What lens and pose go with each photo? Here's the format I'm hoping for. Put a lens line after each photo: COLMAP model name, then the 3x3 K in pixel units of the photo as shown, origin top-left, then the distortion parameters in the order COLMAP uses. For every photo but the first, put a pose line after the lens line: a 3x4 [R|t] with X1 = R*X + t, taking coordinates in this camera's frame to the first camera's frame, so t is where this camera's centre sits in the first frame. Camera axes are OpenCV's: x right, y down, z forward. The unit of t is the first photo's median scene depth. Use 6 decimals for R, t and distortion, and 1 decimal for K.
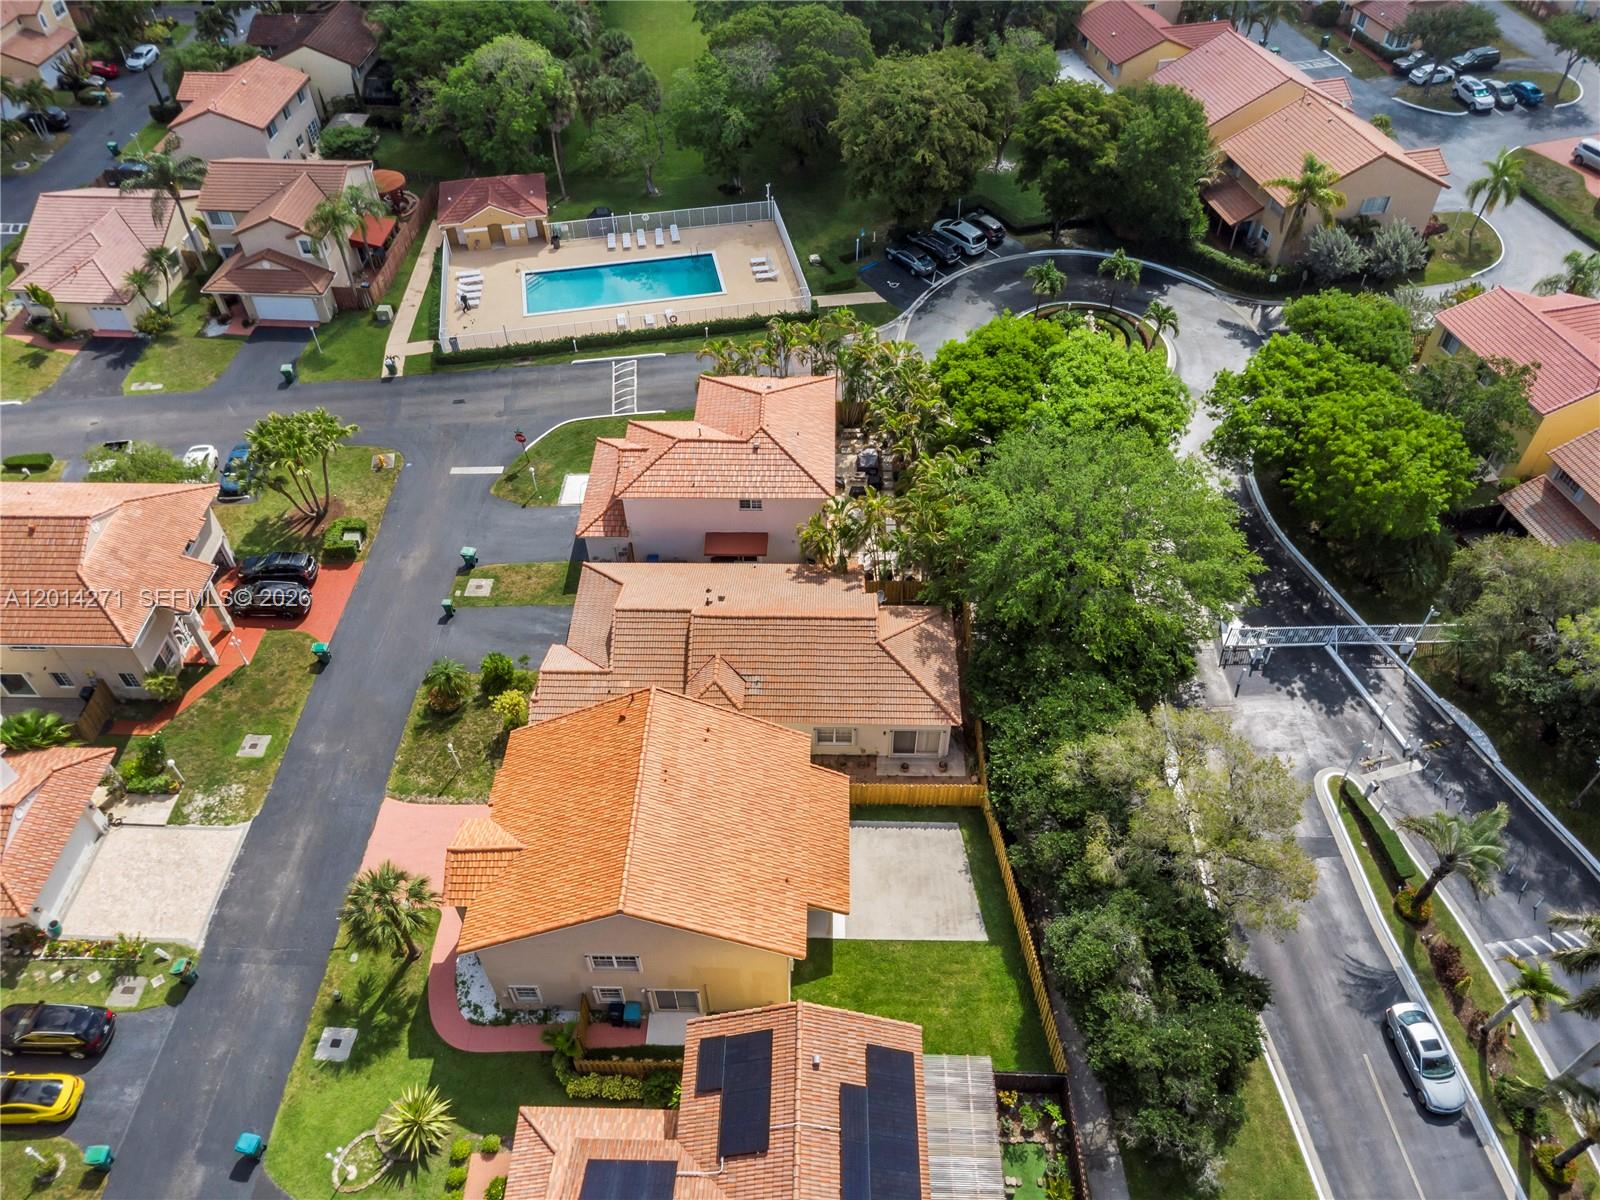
lens RADIAL K [[1159.6, 0, 800.0], [0, 1159.6, 600.0], [0, 0, 1]] dist [0.004953, 0.005399]
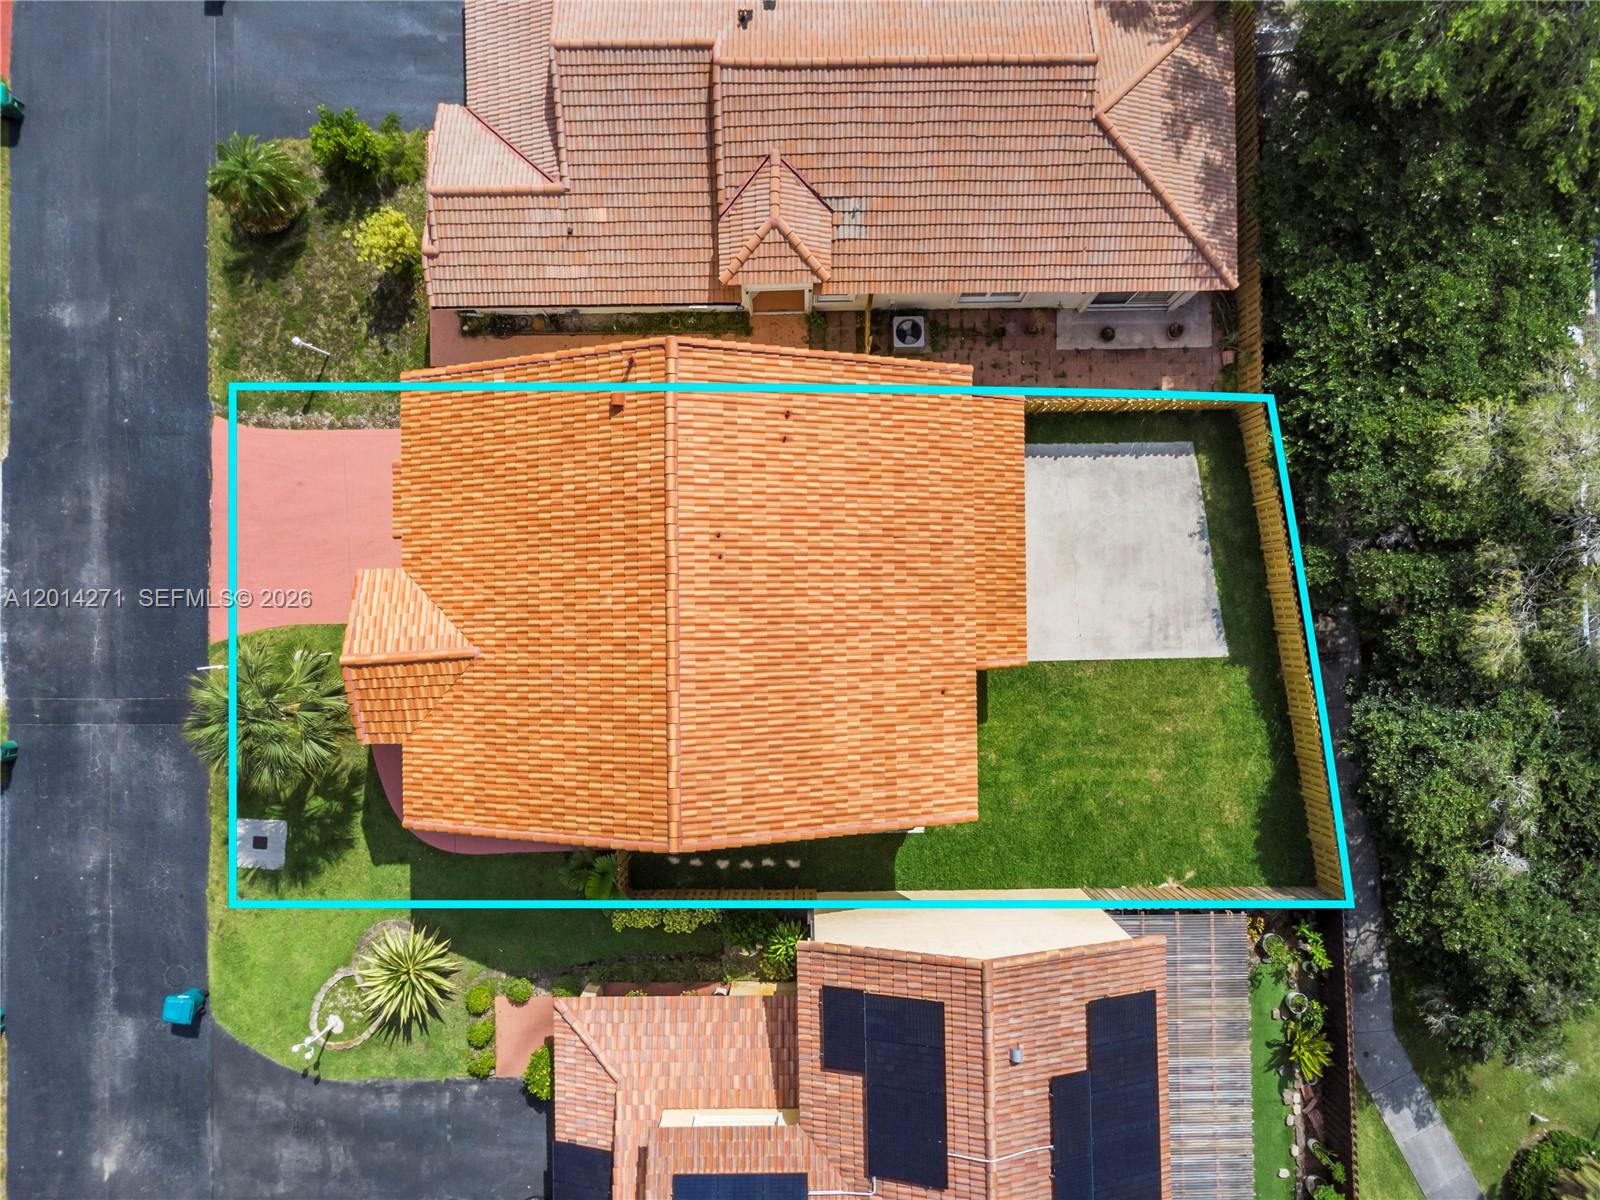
lens RADIAL K [[1159.6, 0, 800.0], [0, 1159.6, 600.0], [0, 0, 1]] dist [0.004953, 0.005399]
pose [[0.999361, -0.034986, 0.007369, -0.070953], [0.020612, 0.732176, 0.680803, -0.154734], [-0.029214, -0.680216, 0.732429, 0.504188]]
